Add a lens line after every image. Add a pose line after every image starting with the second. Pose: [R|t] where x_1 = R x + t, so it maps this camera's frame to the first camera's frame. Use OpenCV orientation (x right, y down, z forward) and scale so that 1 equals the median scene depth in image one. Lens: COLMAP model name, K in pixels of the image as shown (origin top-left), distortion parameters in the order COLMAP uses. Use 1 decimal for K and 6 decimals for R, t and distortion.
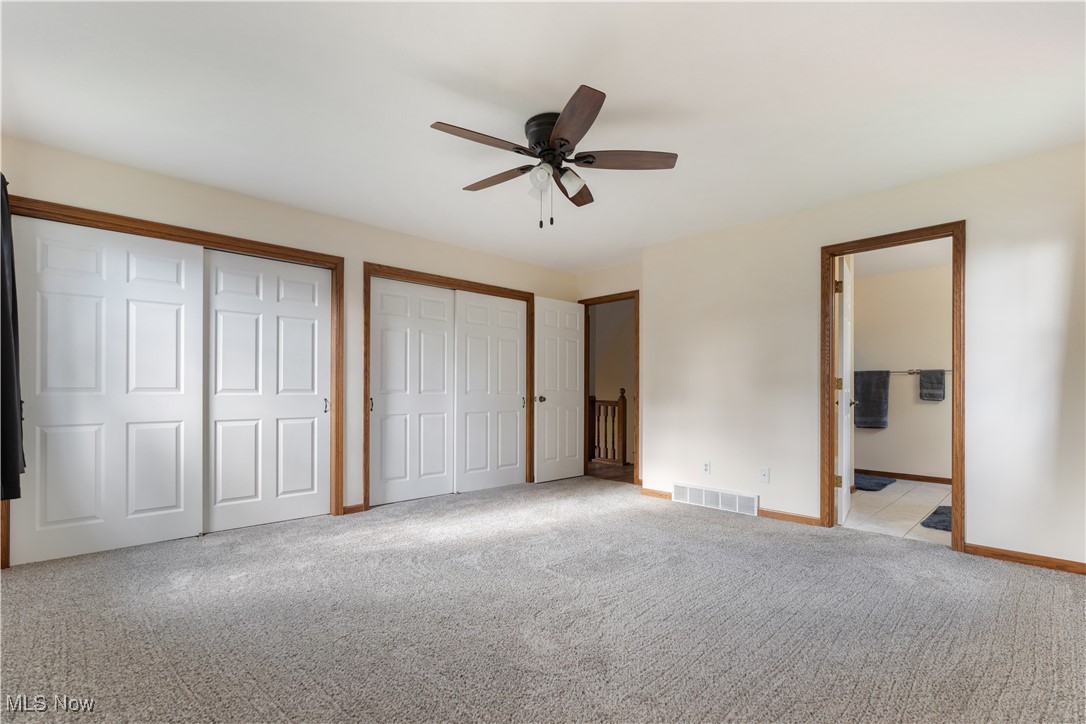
lens RADIAL K [[499.4, 0, 546.6], [0, 499.4, 379.9], [0, 0, 1]] dist [-0.000442, 0.000212]
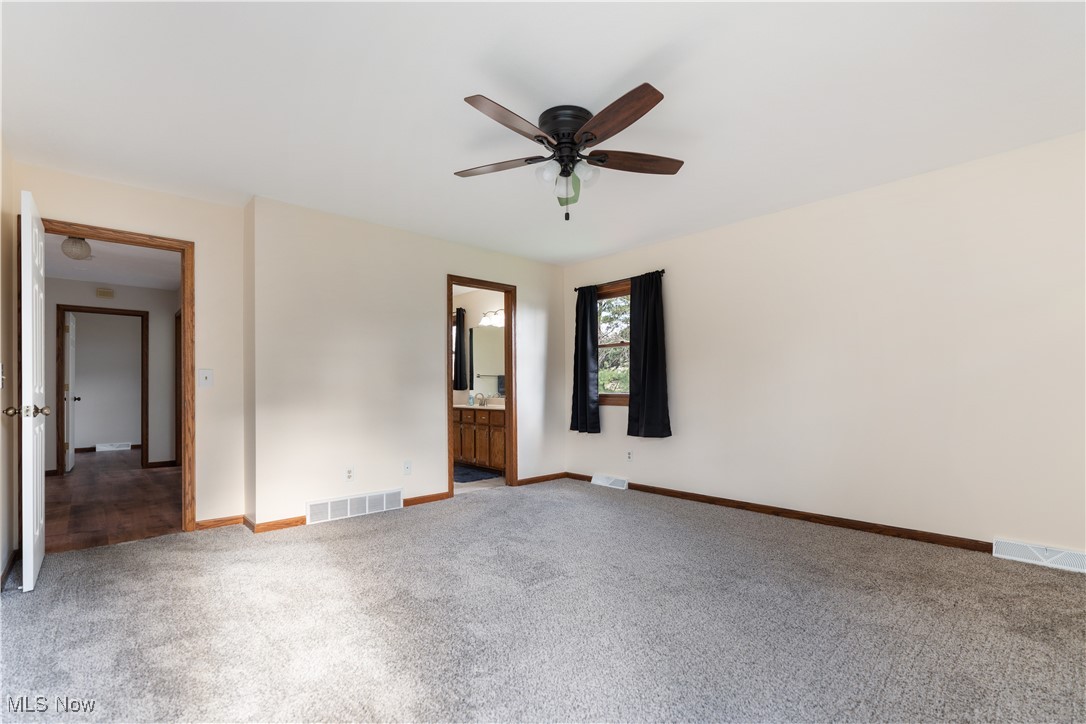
lens RADIAL K [[499.4, 0, 546.6], [0, 499.4, 379.9], [0, 0, 1]] dist [-0.000442, 0.000212]
pose [[0.016979, 0.013047, 0.999771, -0.470879], [-0.019958, 0.999720, -0.012707, 0.006076], [-0.999657, -0.019738, 0.017235, 0.499299]]
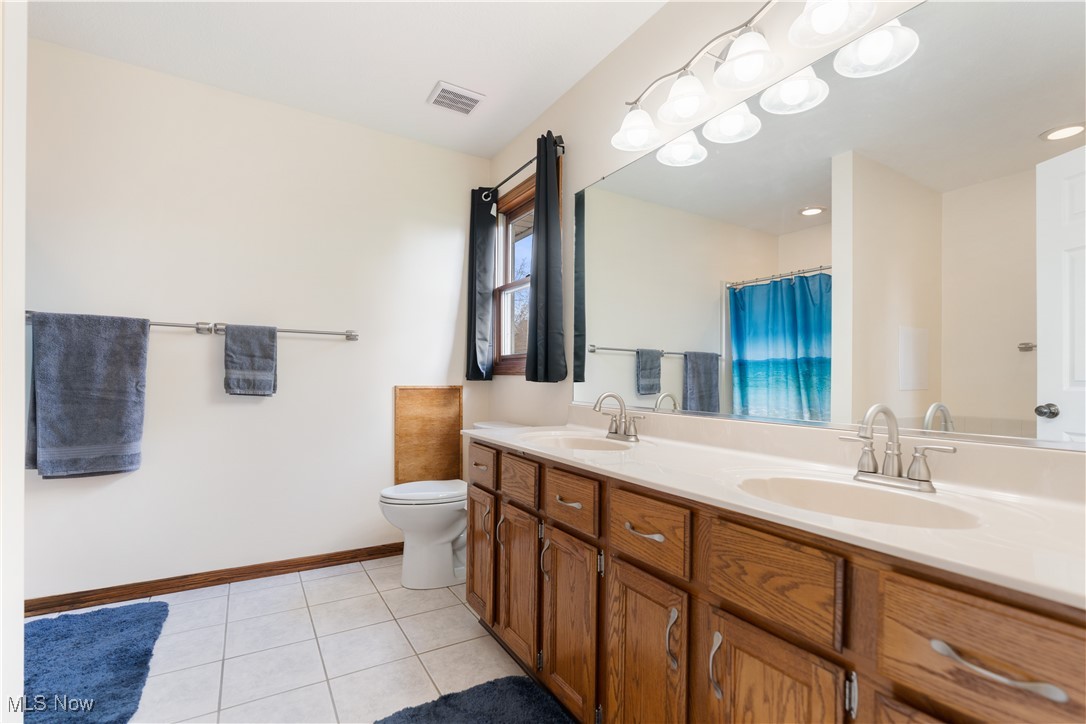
lens RADIAL K [[499.4, 0, 546.6], [0, 499.4, 379.9], [0, 0, 1]] dist [-0.000442, 0.000212]
pose [[0.209939, -0.000565, 0.977714, 0.395724], [-0.033010, 0.999426, 0.007665, 0.015607], [-0.977157, -0.033884, 0.209800, 0.652834]]
